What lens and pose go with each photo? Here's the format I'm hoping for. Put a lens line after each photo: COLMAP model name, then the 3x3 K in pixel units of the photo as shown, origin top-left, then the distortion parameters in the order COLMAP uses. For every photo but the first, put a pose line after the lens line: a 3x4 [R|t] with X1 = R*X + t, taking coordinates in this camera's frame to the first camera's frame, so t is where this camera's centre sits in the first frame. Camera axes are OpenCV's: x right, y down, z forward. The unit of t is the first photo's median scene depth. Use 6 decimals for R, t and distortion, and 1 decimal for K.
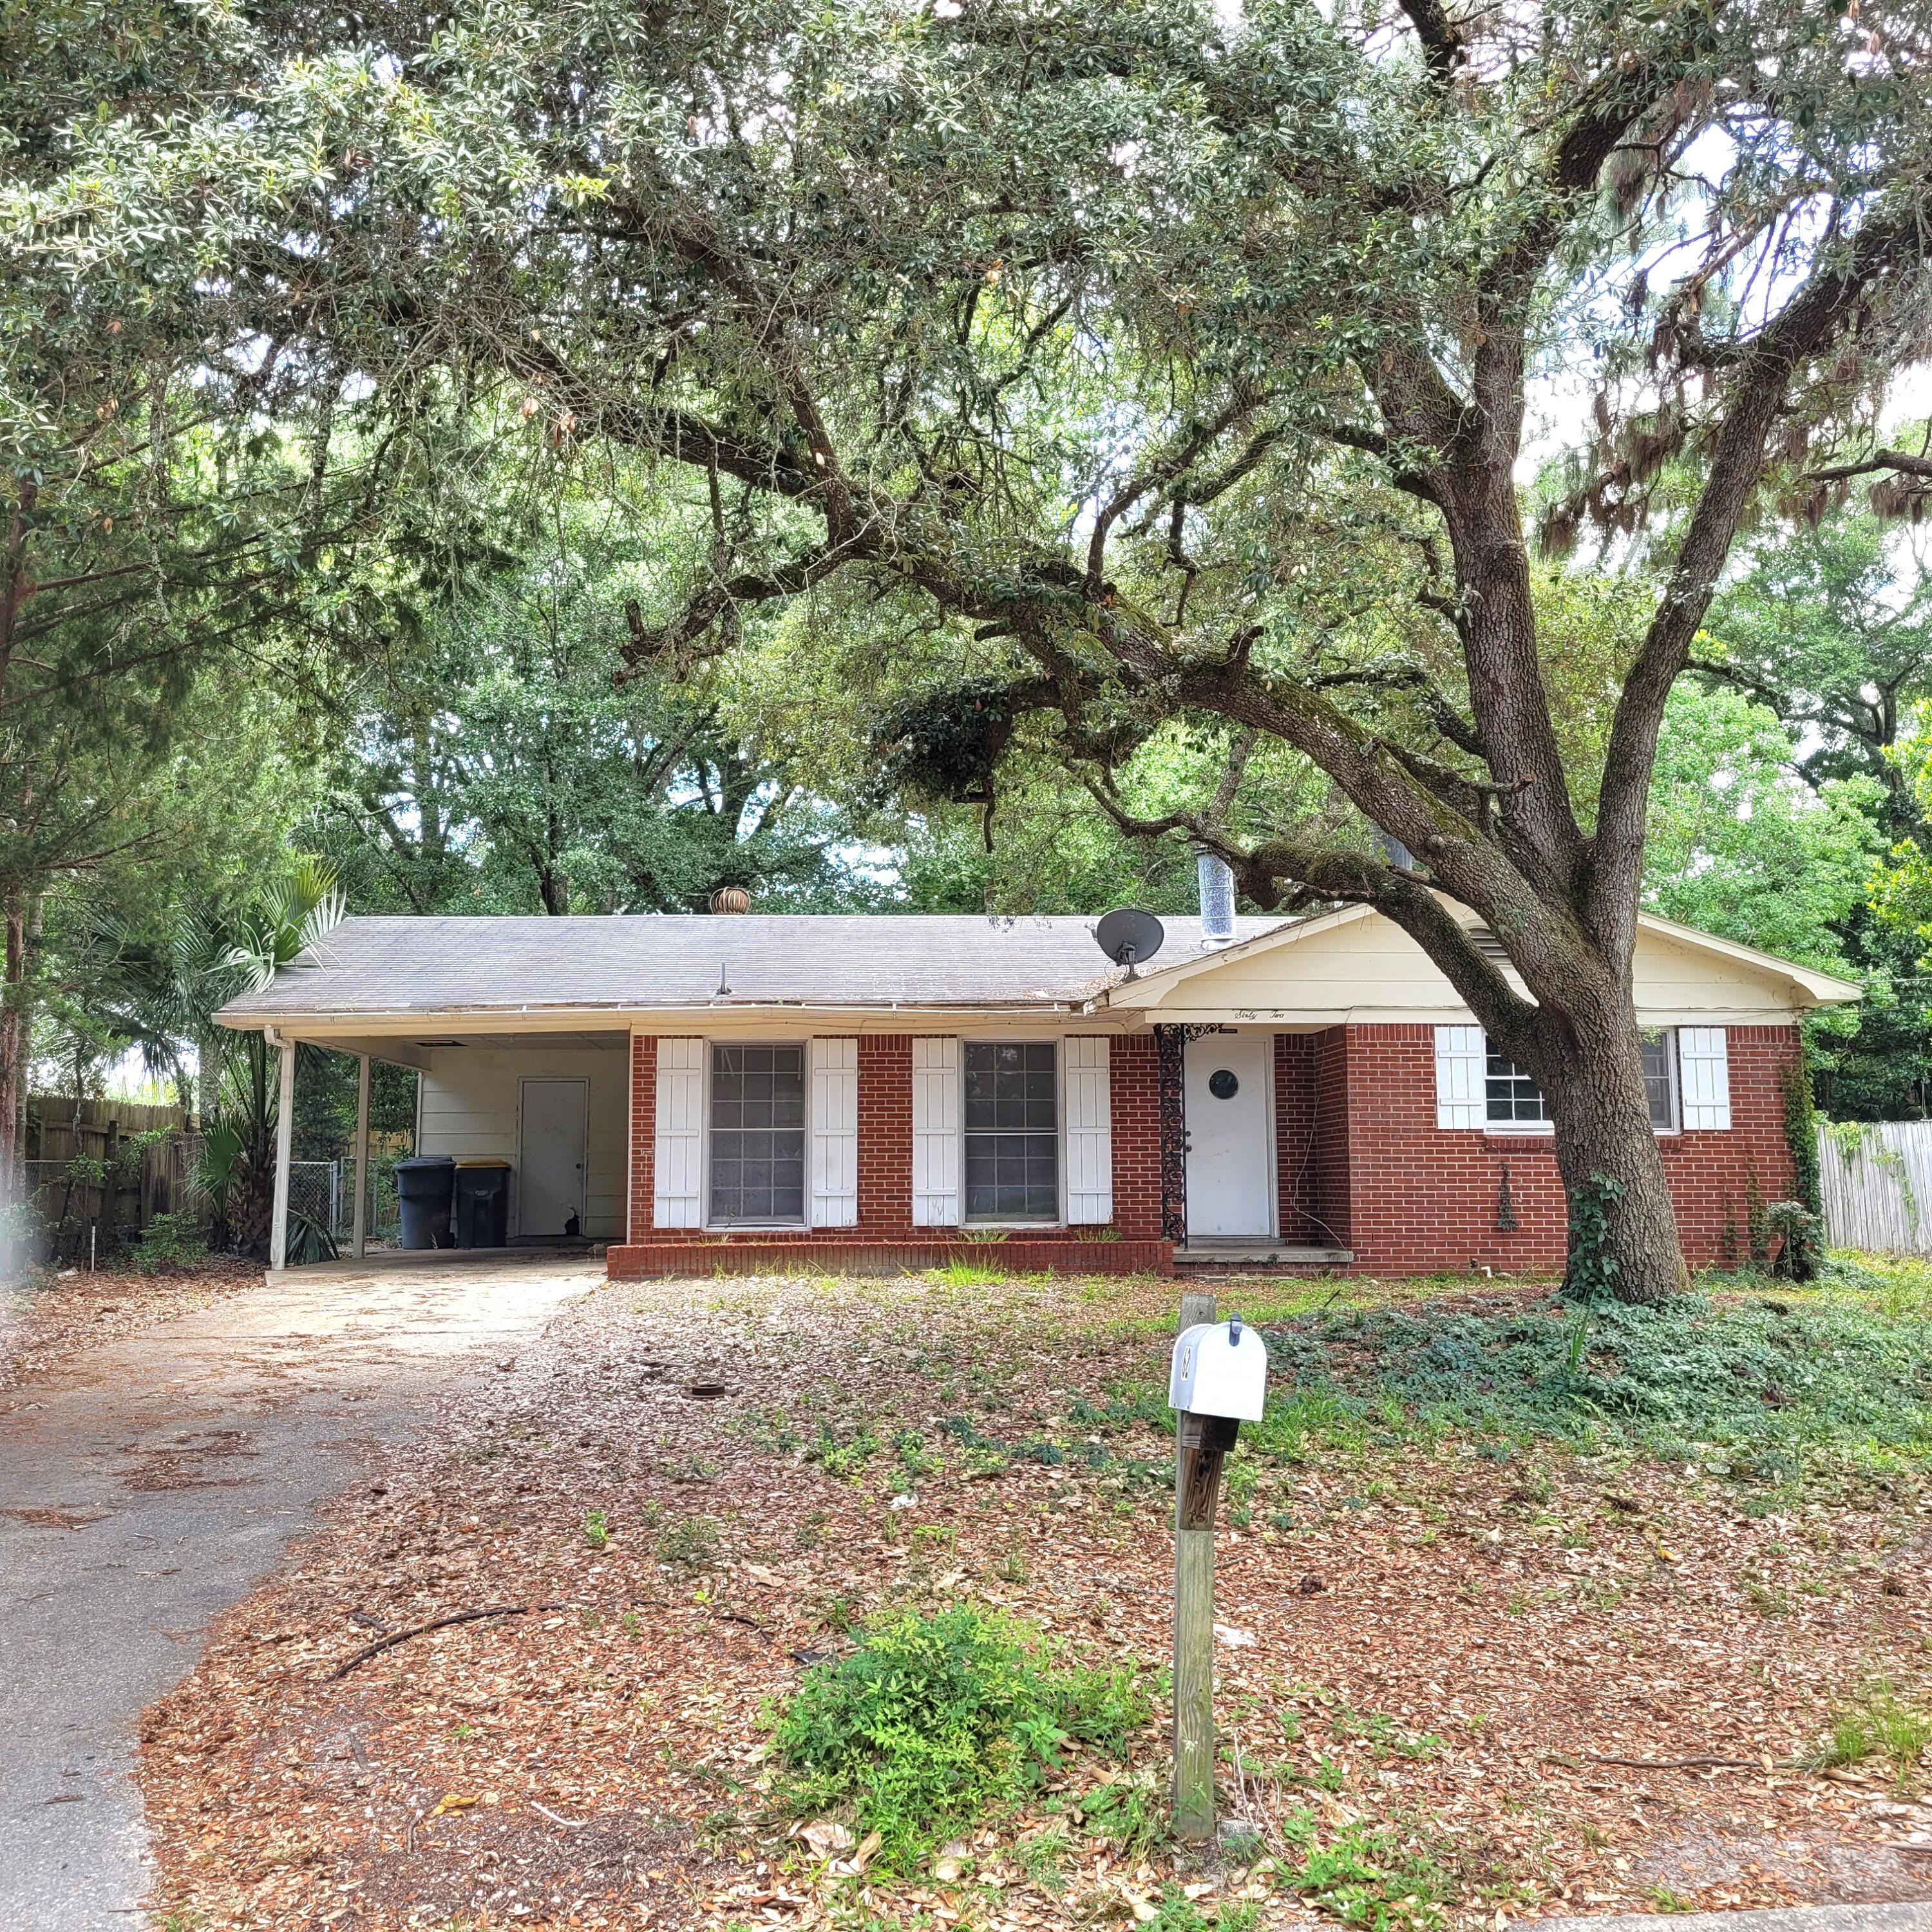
lens RADIAL K [[1952.1, 0, 973.3], [0, 1952.1, 992.2], [0, 0, 1]] dist [0.056119, -0.029429]
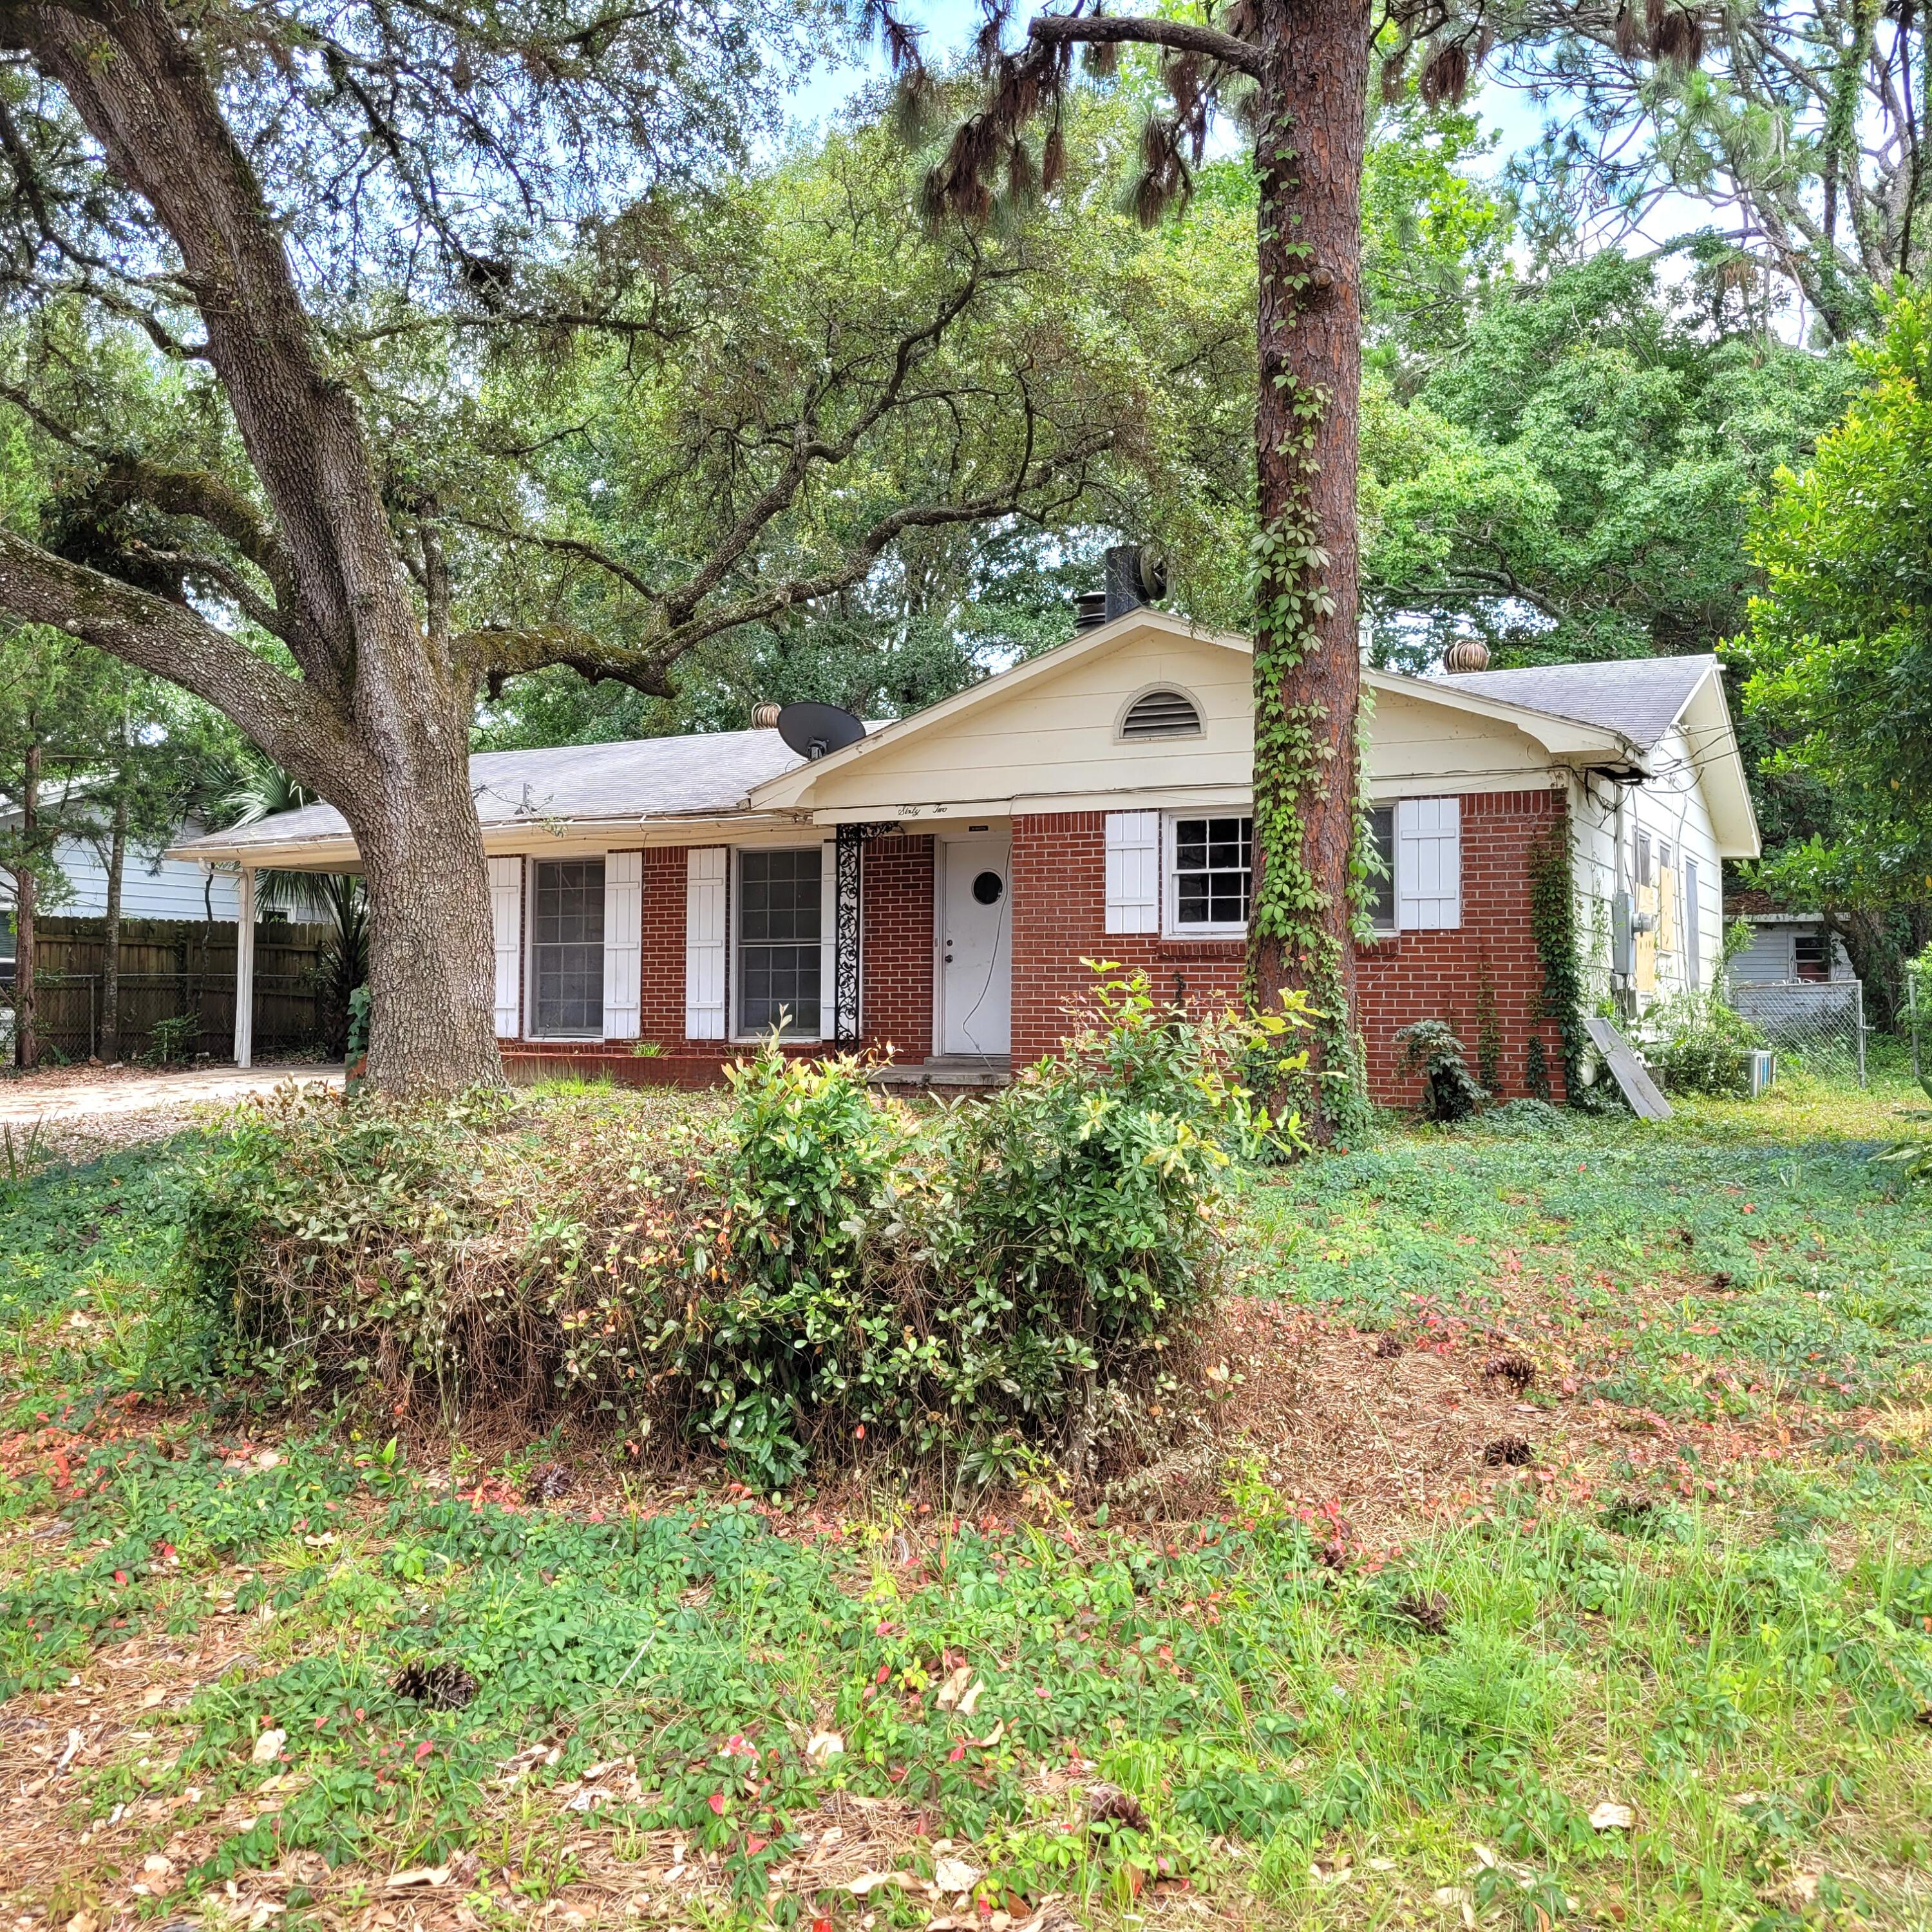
lens RADIAL K [[1952.1, 0, 973.3], [0, 1952.1, 992.2], [0, 0, 1]] dist [0.056119, -0.029429]
pose [[0.852900, 0.001238, -0.522073, 0.613674], [0.050211, 0.995167, 0.084390, 0.019550], [0.519654, -0.098190, 0.848716, 0.236035]]
